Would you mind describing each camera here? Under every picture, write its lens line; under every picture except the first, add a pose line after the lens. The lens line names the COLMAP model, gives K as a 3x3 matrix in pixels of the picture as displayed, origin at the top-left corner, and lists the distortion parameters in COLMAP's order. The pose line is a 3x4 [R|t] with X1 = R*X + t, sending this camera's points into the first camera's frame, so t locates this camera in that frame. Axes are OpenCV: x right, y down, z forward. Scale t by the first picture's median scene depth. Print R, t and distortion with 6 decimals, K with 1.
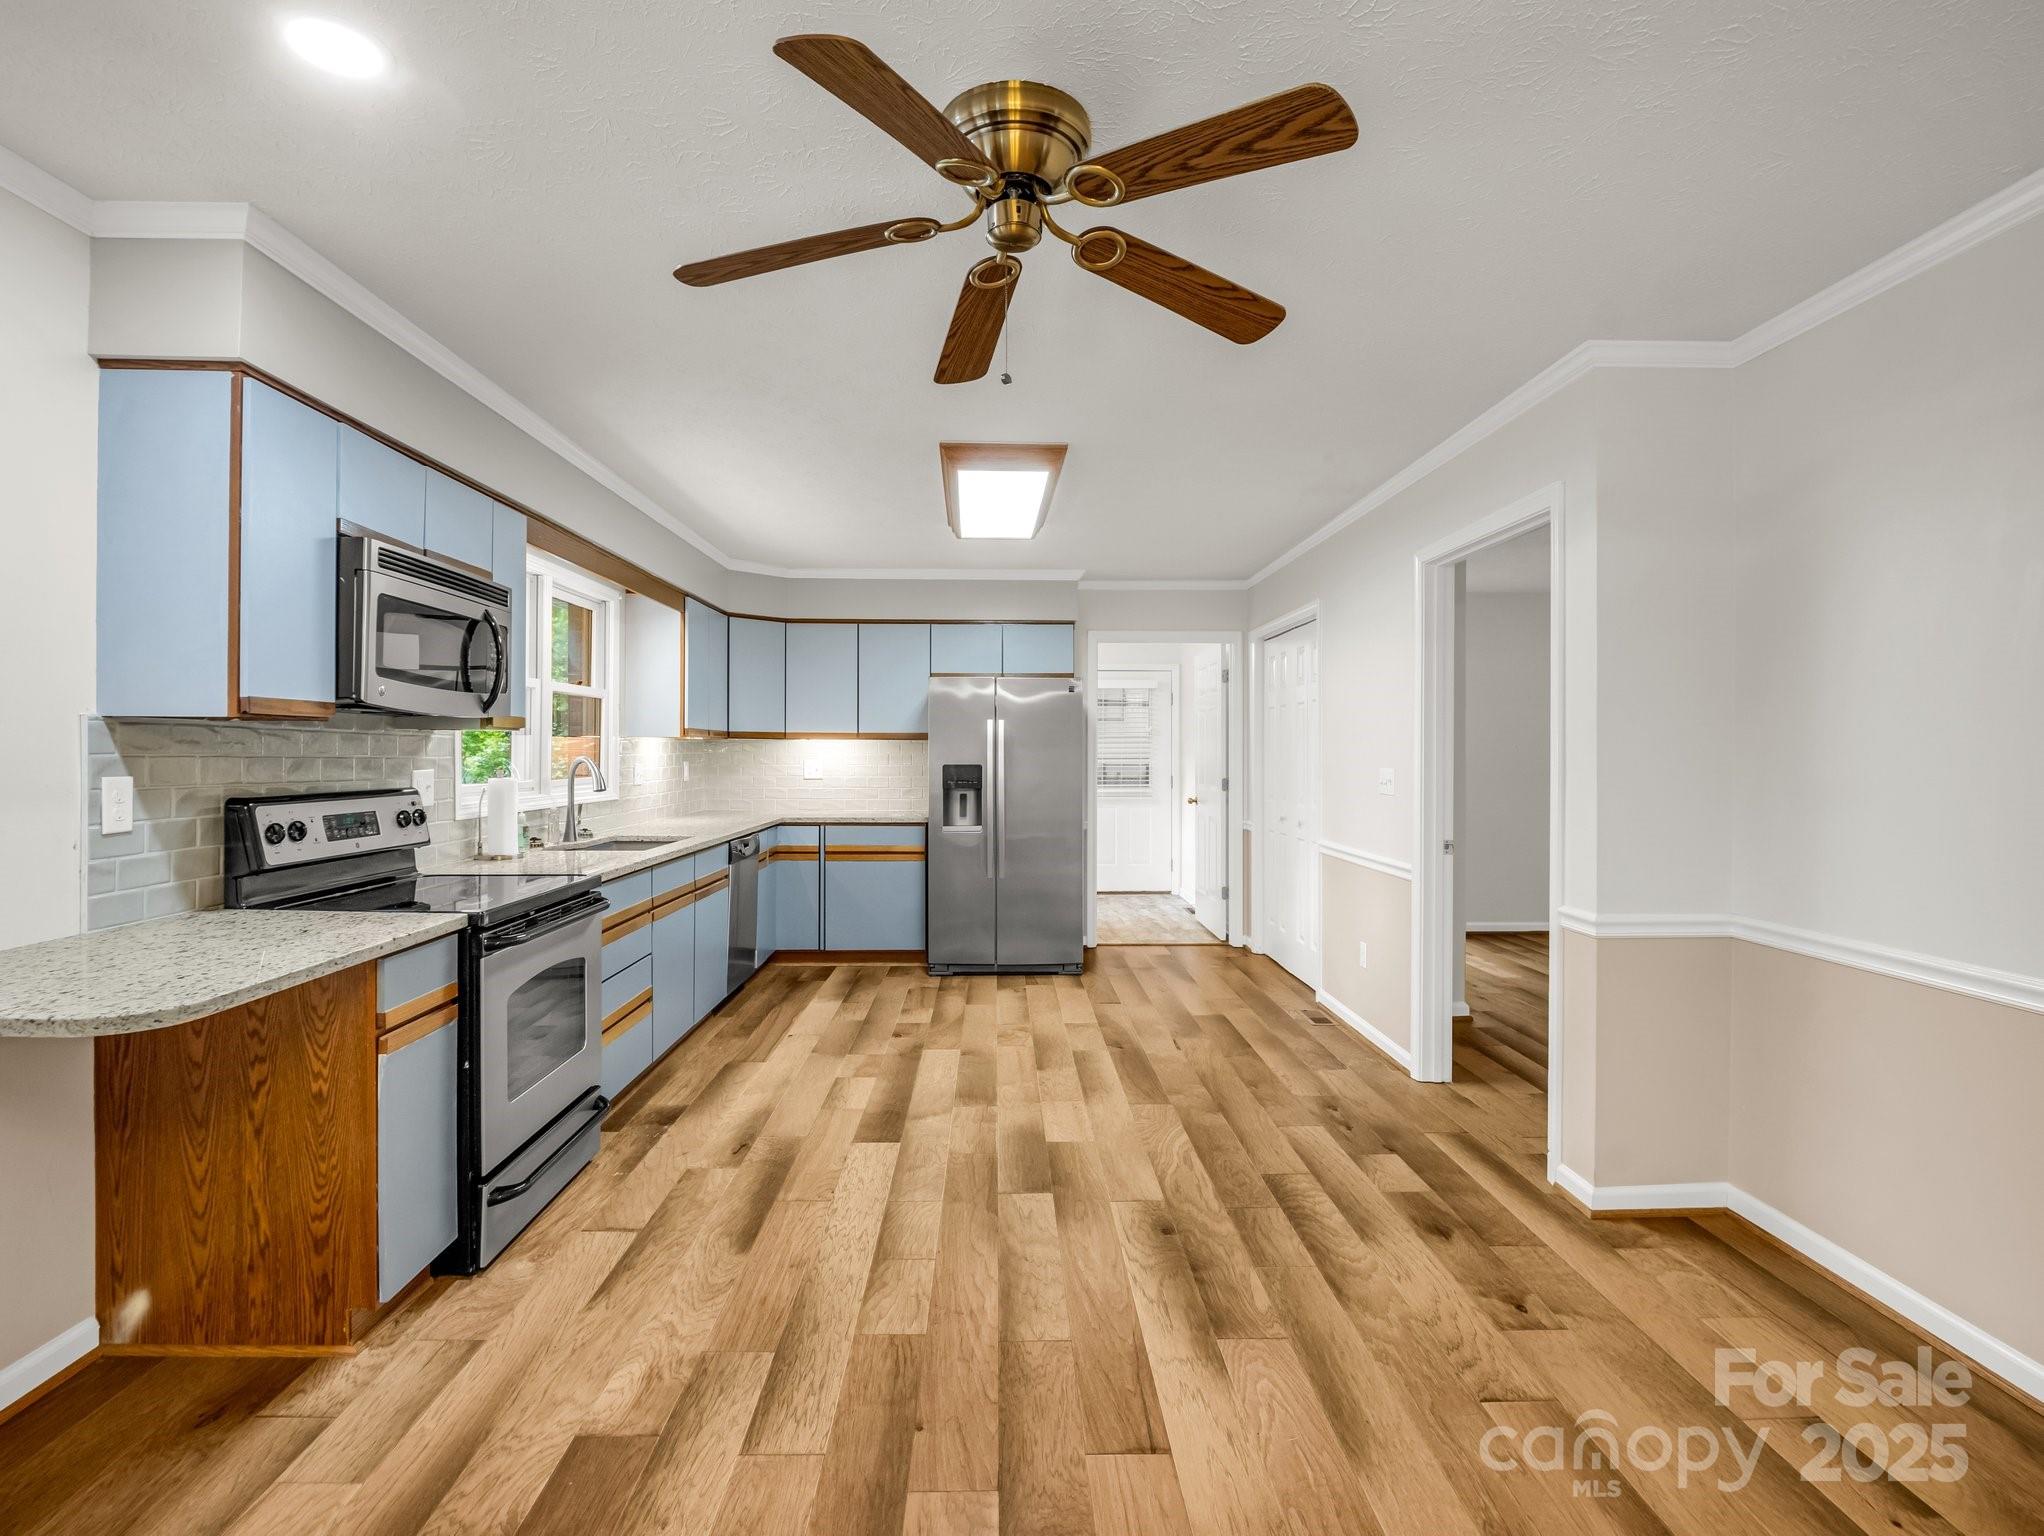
lens RADIAL K [[1002.8, 0, 1014.0], [0, 1002.8, 753.0], [0, 0, 1]] dist [-0.009978, -0.005826]
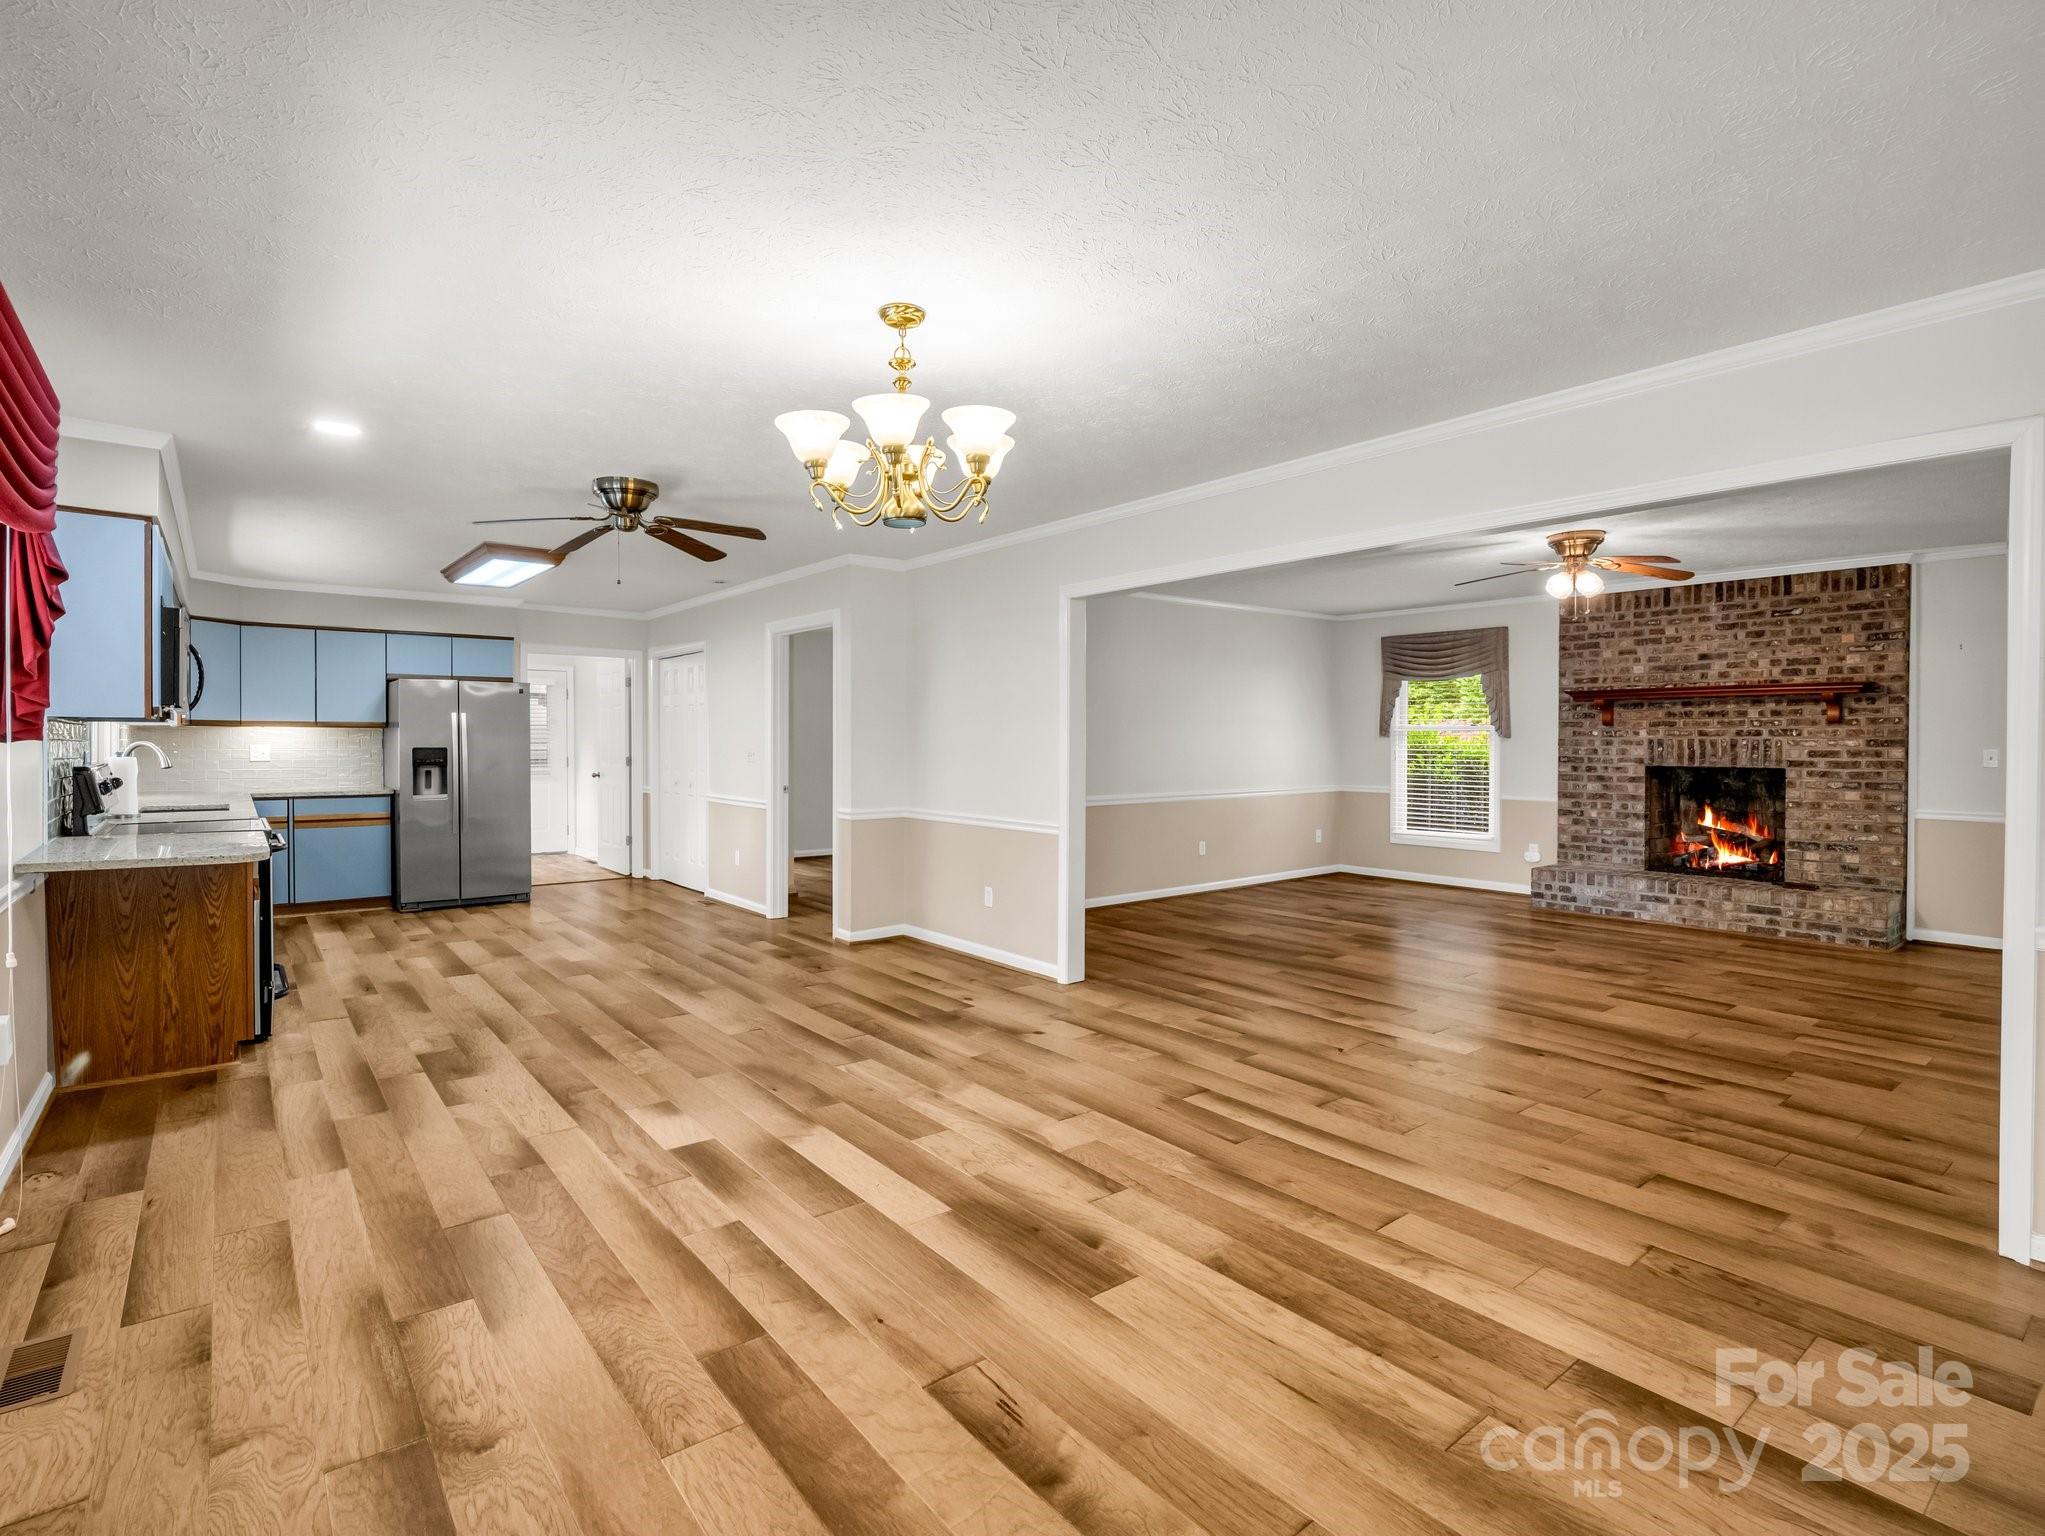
lens RADIAL K [[1003.3, 0, 1028.1], [0, 1003.3, 748.4], [0, 0, 1]] dist [-0.009978, -0.005826]
pose [[0.790711, -0.005800, 0.612162, -0.456063], [0.000277, 0.999958, 0.009116, 0.001920], [-0.612189, -0.007039, 0.790680, -0.973097]]
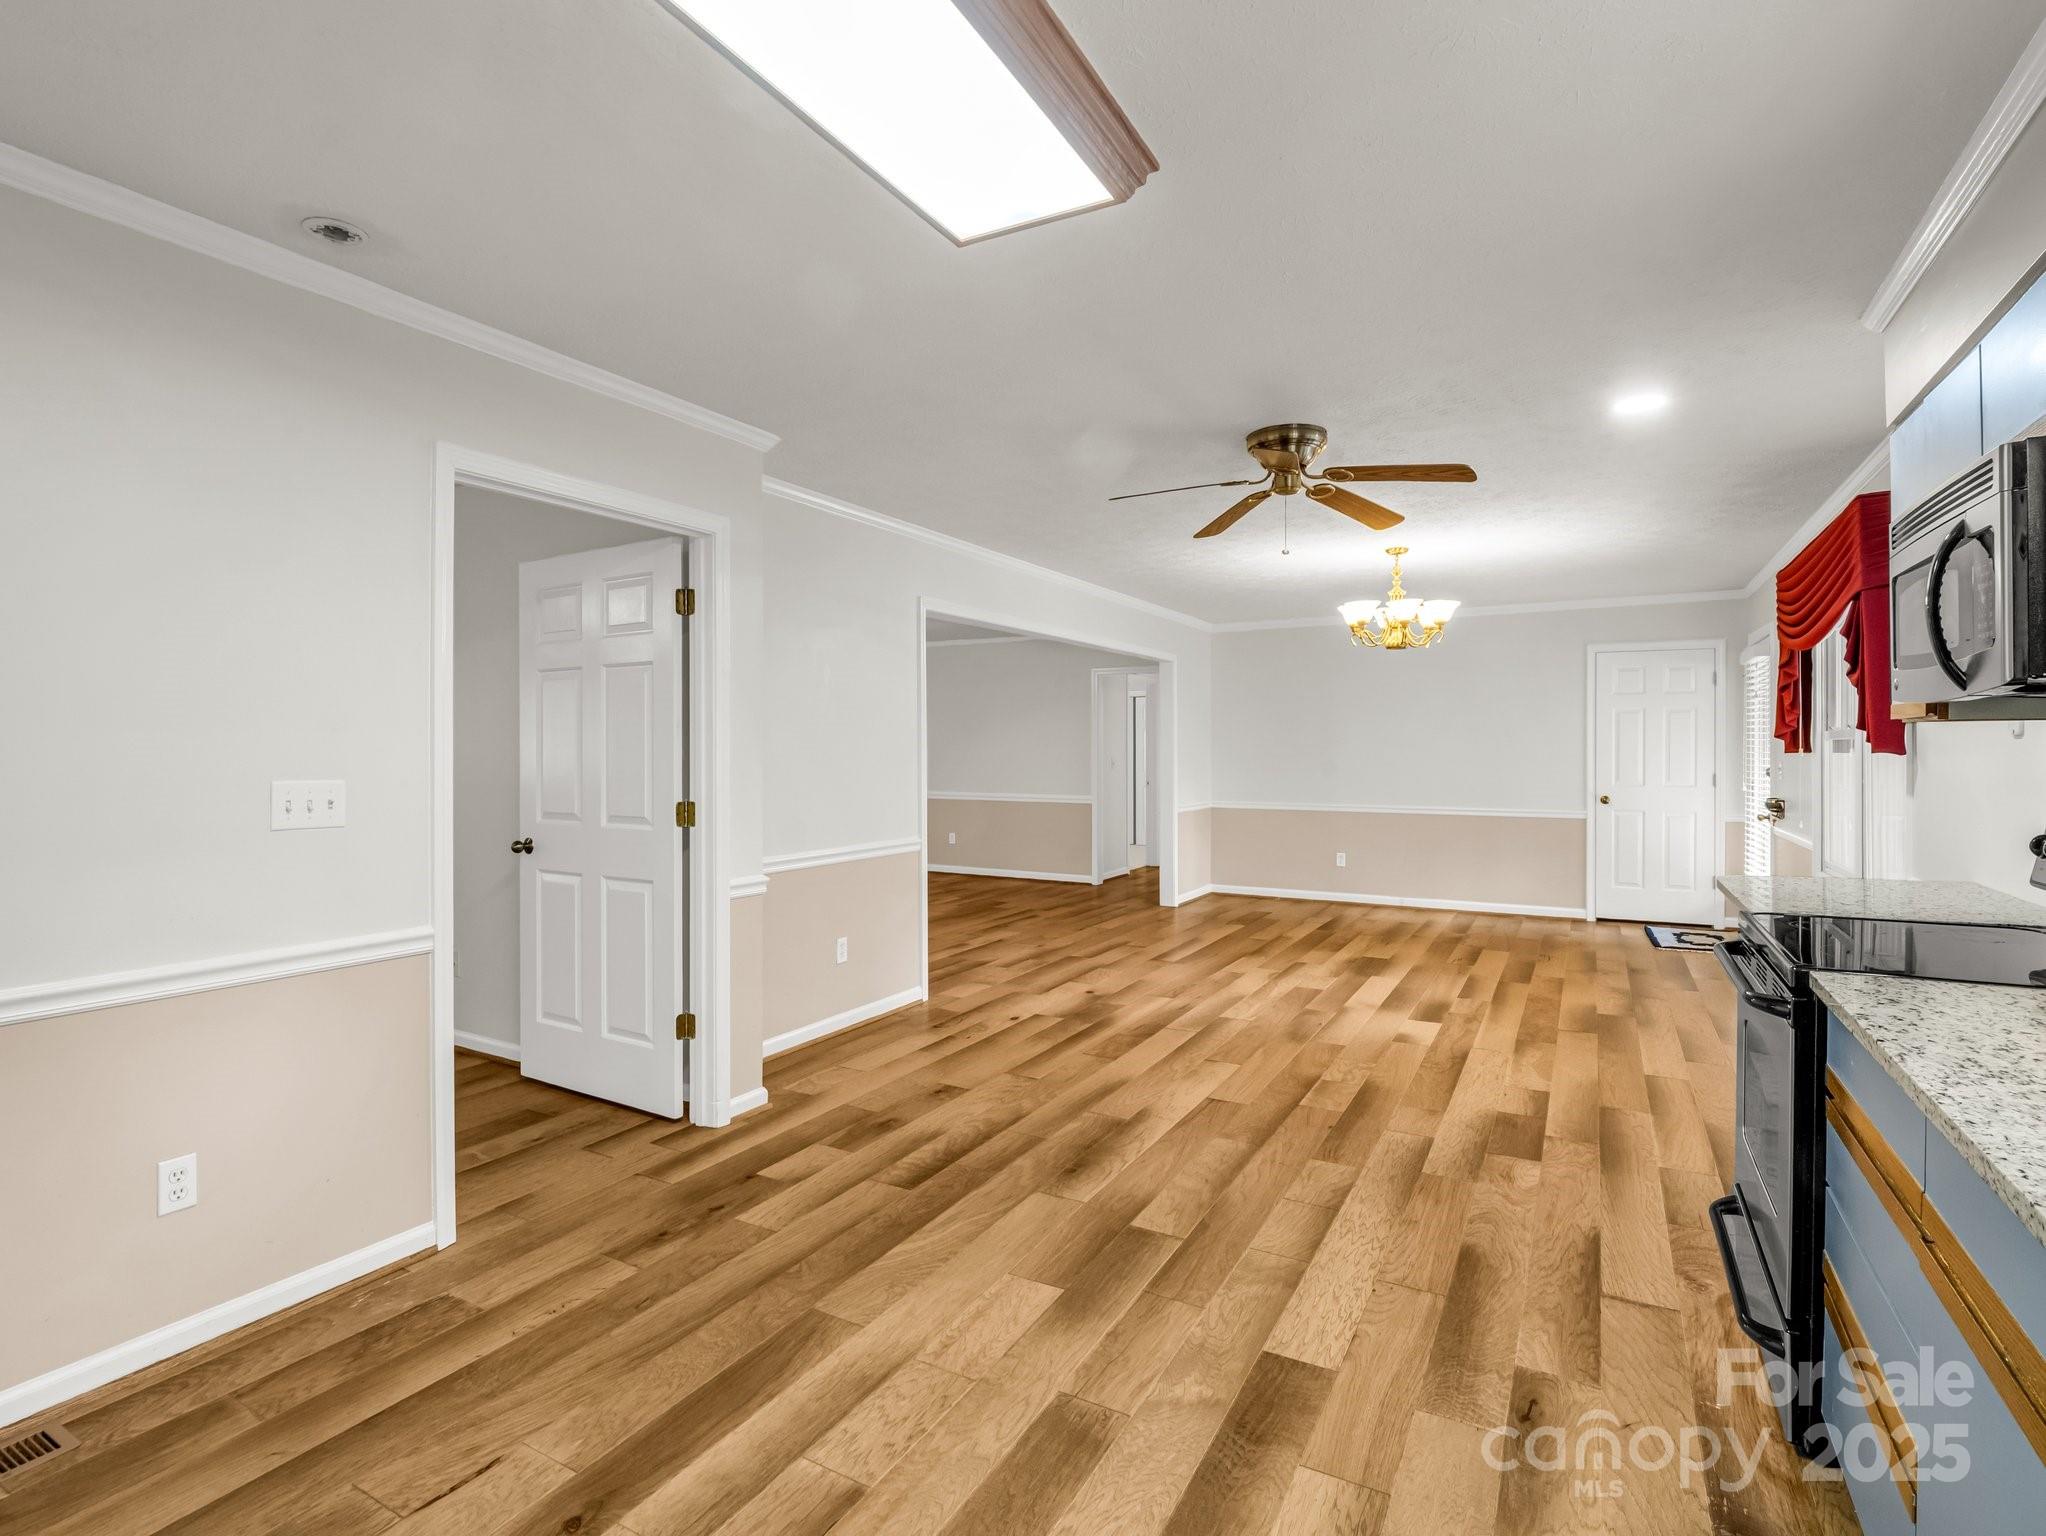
lens RADIAL K [[1024.7, 0, 1019.4], [0, 1024.7, 751.9], [0, 0, 1]] dist [-0.006264, -0.004456]
pose [[-0.863336, -0.004141, 0.504613, -0.351937], [-0.001820, 0.999985, 0.005093, -0.004001], [-0.504626, 0.003478, -0.863331, 1.874828]]
